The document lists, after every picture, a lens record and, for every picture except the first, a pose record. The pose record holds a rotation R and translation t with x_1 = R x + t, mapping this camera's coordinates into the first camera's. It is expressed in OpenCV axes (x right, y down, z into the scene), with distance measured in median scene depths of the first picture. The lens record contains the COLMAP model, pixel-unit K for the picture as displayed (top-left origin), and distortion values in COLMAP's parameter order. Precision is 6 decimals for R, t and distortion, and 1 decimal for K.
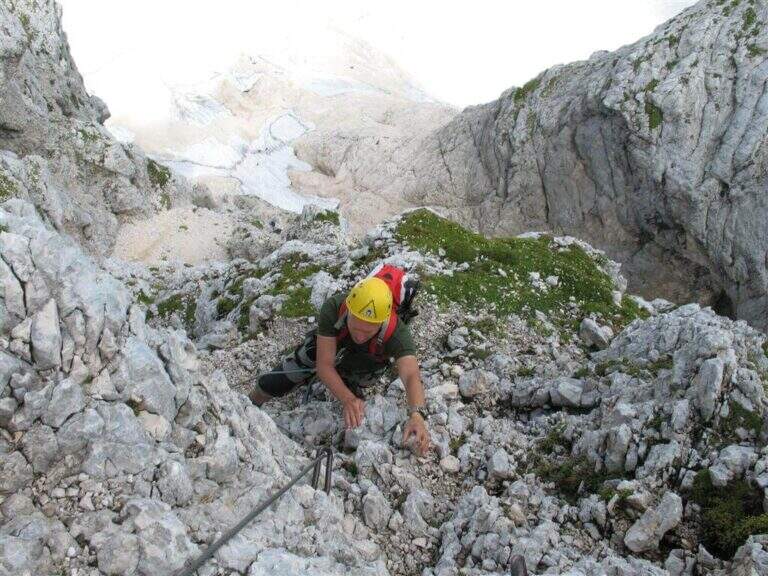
lens RADIAL K [[874.7, 0, 384.0], [0, 874.7, 288.0], [0, 0, 1]] dist [-0.159270, 0.169137]
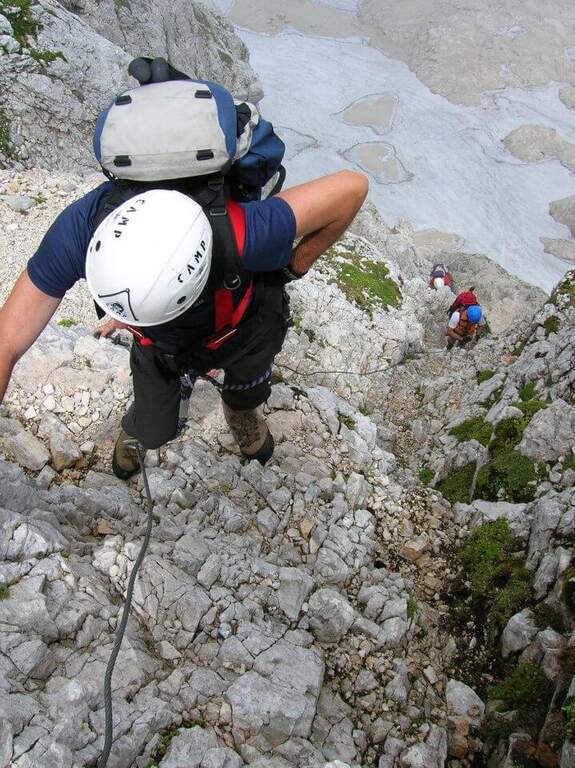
lens RADIAL K [[876.5, 0, 287.5], [0, 876.5, 384.0], [0, 0, 1]] dist [-0.200640, 0.150977]
pose [[0.922130, 0.154316, -0.354771, -0.022151], [-0.143378, 0.988020, 0.057091, -0.014821], [0.359331, -0.001779, 0.933208, 0.195955]]
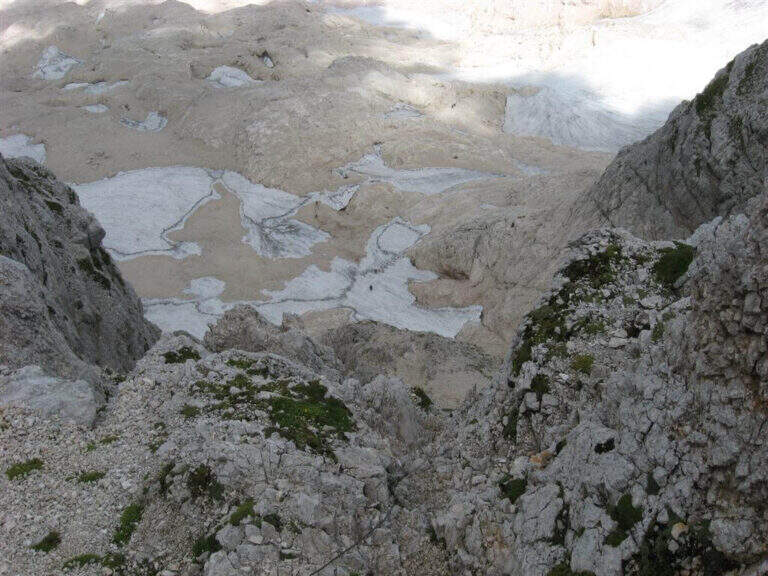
lens RADIAL K [[873.8, 0, 418.9], [0, 873.8, 269.4], [0, 0, 1]] dist [-0.127196, 0.022064]
pose [[0.972387, -0.215551, -0.089447, -0.025731], [0.199496, 0.966636, -0.160673, -0.016737], [0.121096, 0.138392, 0.982946, 0.203220]]
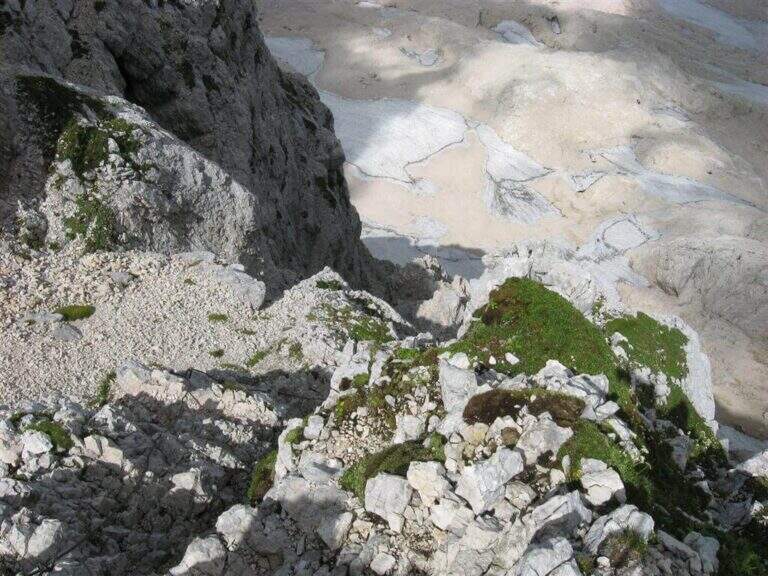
lens RADIAL K [[874.7, 0, 384.0], [0, 874.7, 288.0], [0, 0, 1]] dist [-0.159270, 0.169137]
pose [[0.923748, 0.093214, -0.371485, -0.012953], [-0.142018, 0.984151, -0.106201, -0.015025], [0.355697, 0.150860, 0.922345, 0.183708]]
